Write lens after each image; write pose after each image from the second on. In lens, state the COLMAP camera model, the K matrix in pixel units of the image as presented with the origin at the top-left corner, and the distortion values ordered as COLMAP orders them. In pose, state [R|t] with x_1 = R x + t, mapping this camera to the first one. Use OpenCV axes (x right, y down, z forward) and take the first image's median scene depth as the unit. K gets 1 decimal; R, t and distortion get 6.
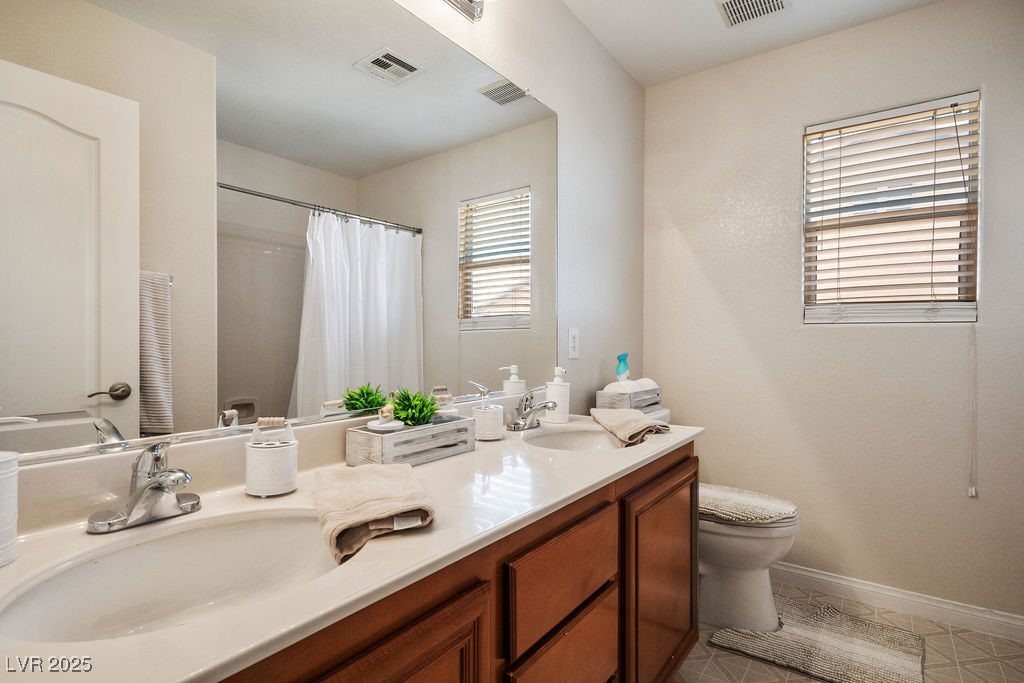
lens RADIAL K [[505.5, 0, 509.0], [0, 505.5, 334.4], [0, 0, 1]] dist [-0.005186, 0.006158]
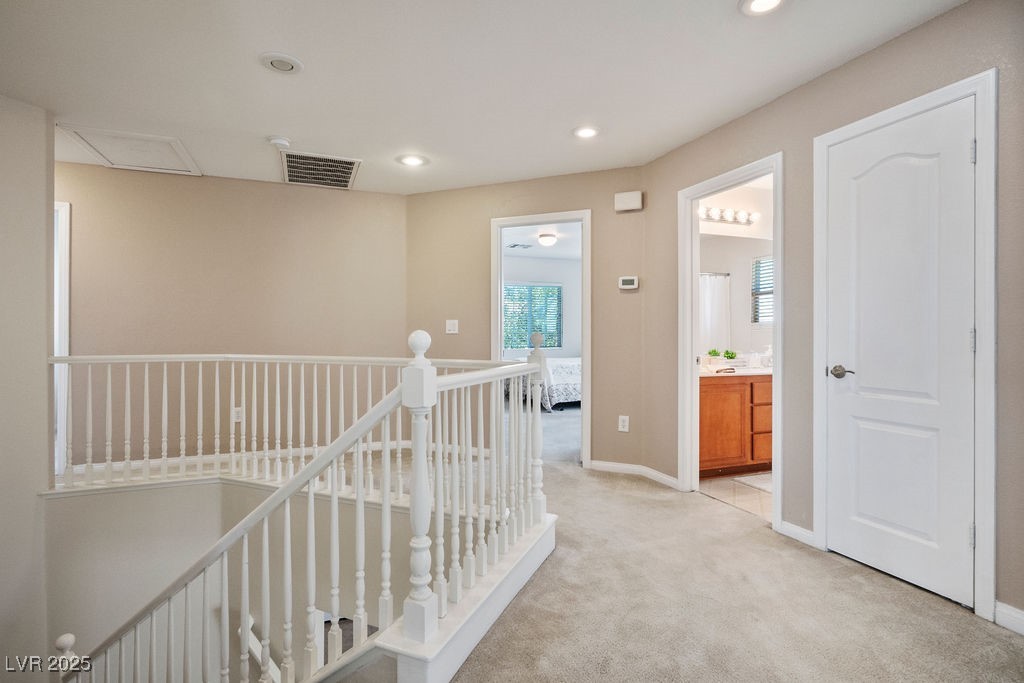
lens RADIAL K [[505.5, 0, 509.0], [0, 505.5, 334.4], [0, 0, 1]] dist [-0.005186, 0.006158]
pose [[0.840751, 0.005562, -0.541393, 0.155907], [0.002930, 0.999886, 0.014823, -0.018151], [0.541414, -0.014048, 0.840639, -1.027876]]
